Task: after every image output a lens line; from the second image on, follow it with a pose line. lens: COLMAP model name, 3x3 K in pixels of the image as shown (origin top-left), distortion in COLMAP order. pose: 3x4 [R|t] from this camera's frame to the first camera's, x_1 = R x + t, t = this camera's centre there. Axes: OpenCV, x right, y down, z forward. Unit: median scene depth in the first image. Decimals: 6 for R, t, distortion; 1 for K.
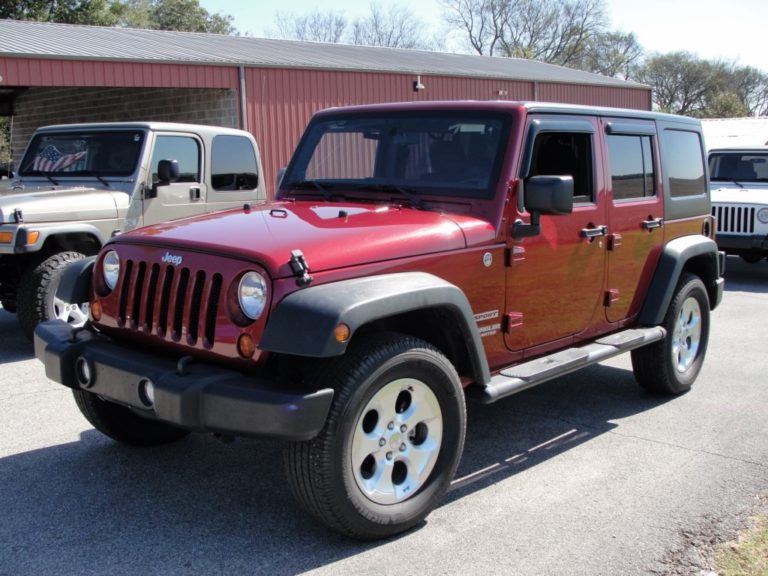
lens RADIAL K [[869.6, 0, 384.0], [0, 869.6, 289.3], [0, 0, 1]] dist [-0.137960, 0.000000]
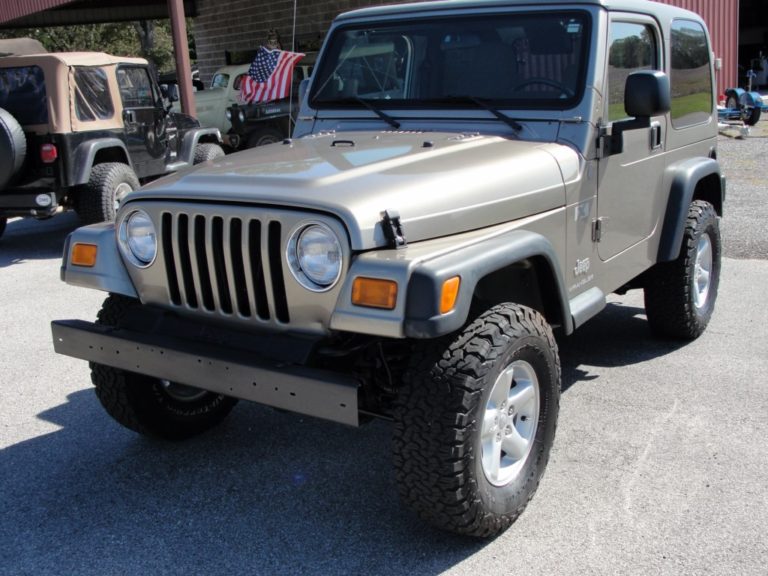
lens RADIAL K [[869.6, 0, 379.9], [0, 869.6, 287.9], [0, 0, 1]] dist [-0.137960, 0.000000]
pose [[0.981259, 0.003975, -0.192655, -0.308279], [0.018975, 0.992935, 0.117133, -0.091946], [0.191759, -0.118593, 0.974250, 0.512551]]
